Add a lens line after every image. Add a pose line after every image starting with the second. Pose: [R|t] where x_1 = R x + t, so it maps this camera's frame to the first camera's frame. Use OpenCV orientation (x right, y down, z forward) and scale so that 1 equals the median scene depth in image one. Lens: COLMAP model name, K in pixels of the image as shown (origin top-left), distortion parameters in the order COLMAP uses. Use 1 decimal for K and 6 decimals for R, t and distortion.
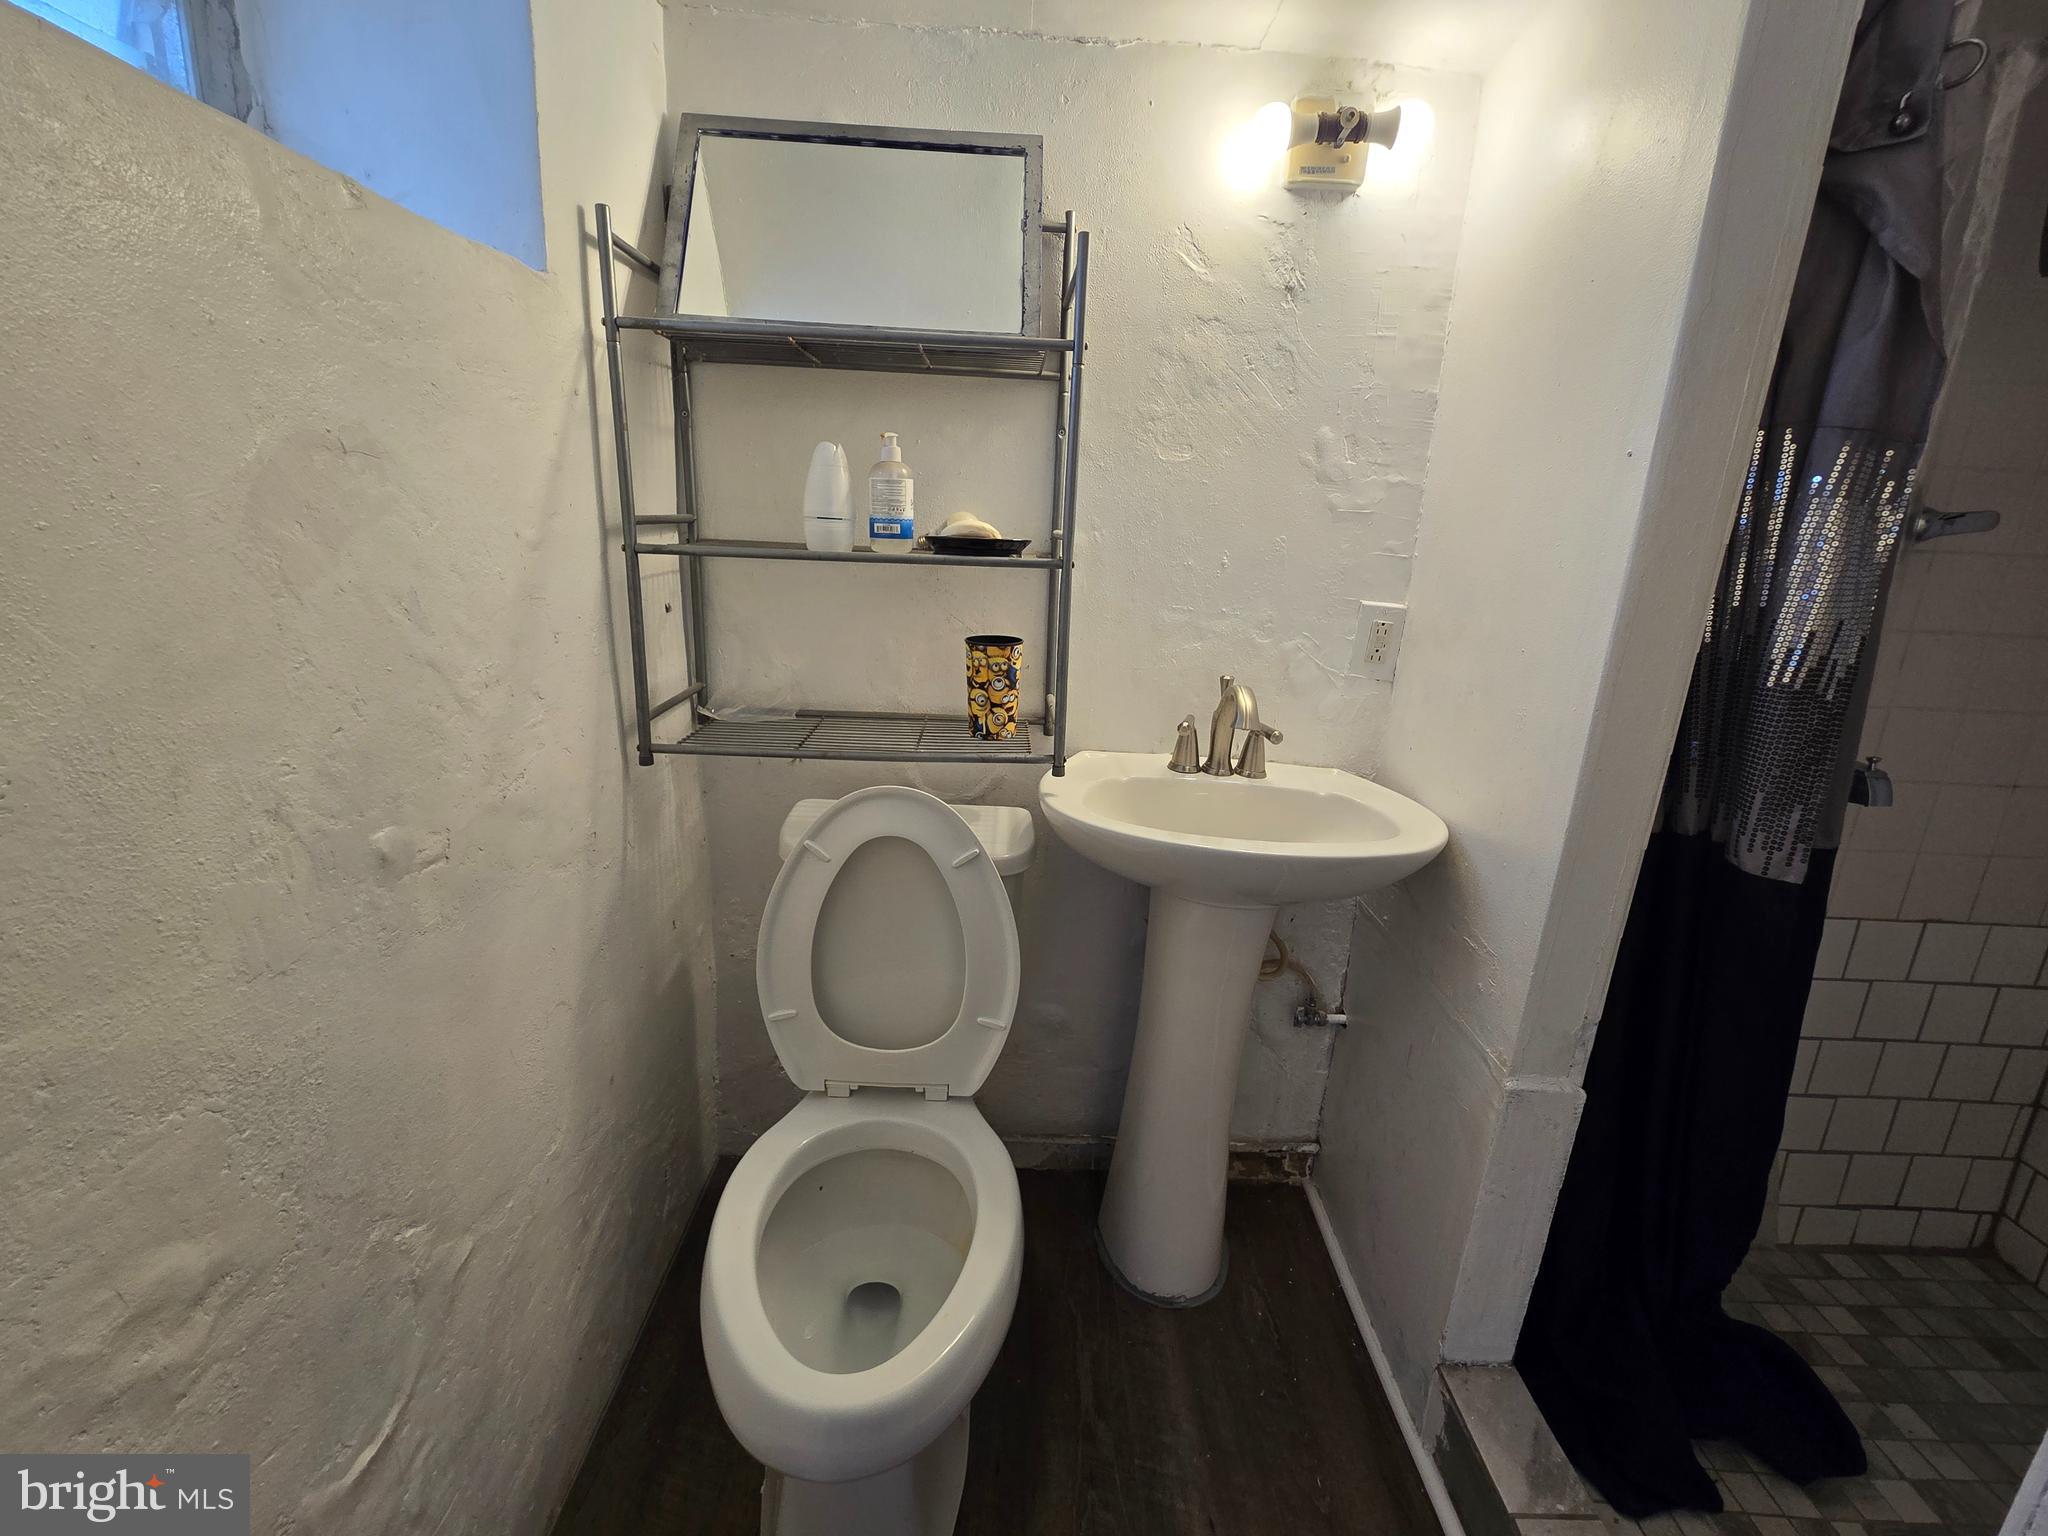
lens RADIAL K [[843.9, 0, 1027.8], [0, 843.9, 763.5], [0, 0, 1]] dist [-0.000581, 0.000050]
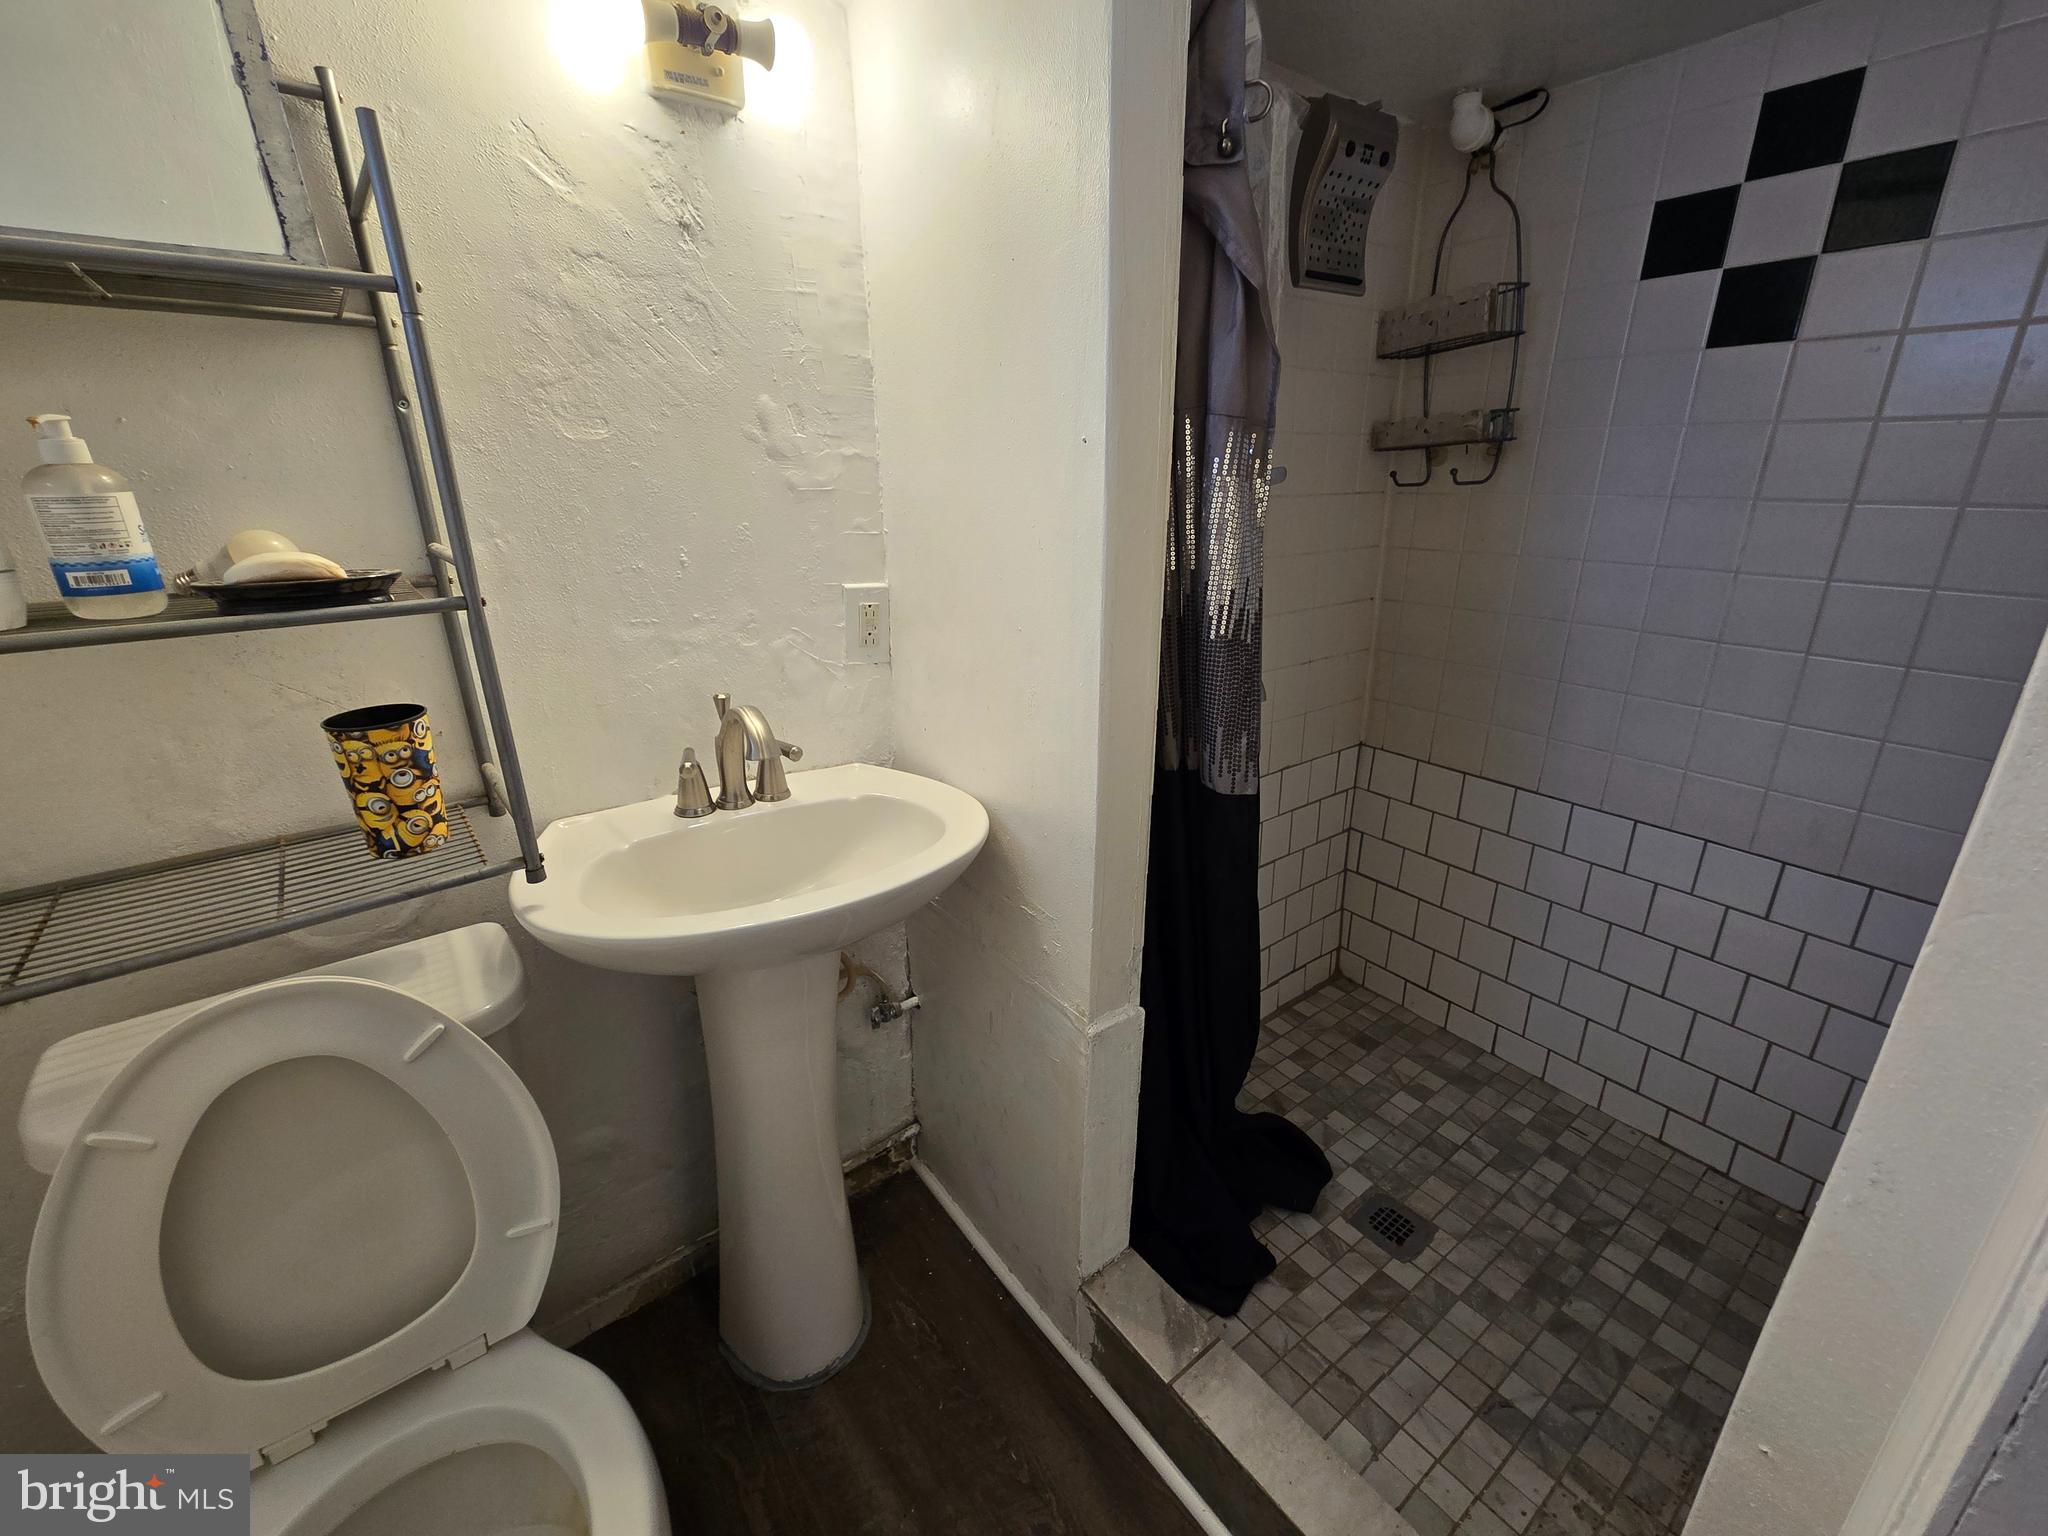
lens RADIAL K [[843.9, 0, 1025.6], [0, 843.9, 757.9], [0, 0, 1]] dist [-0.000581, 0.000050]
pose [[0.794109, -0.240219, 0.558289, -0.011192], [0.202849, 0.970660, 0.129120, -0.099796], [-0.572926, 0.010713, 0.819537, 0.143718]]
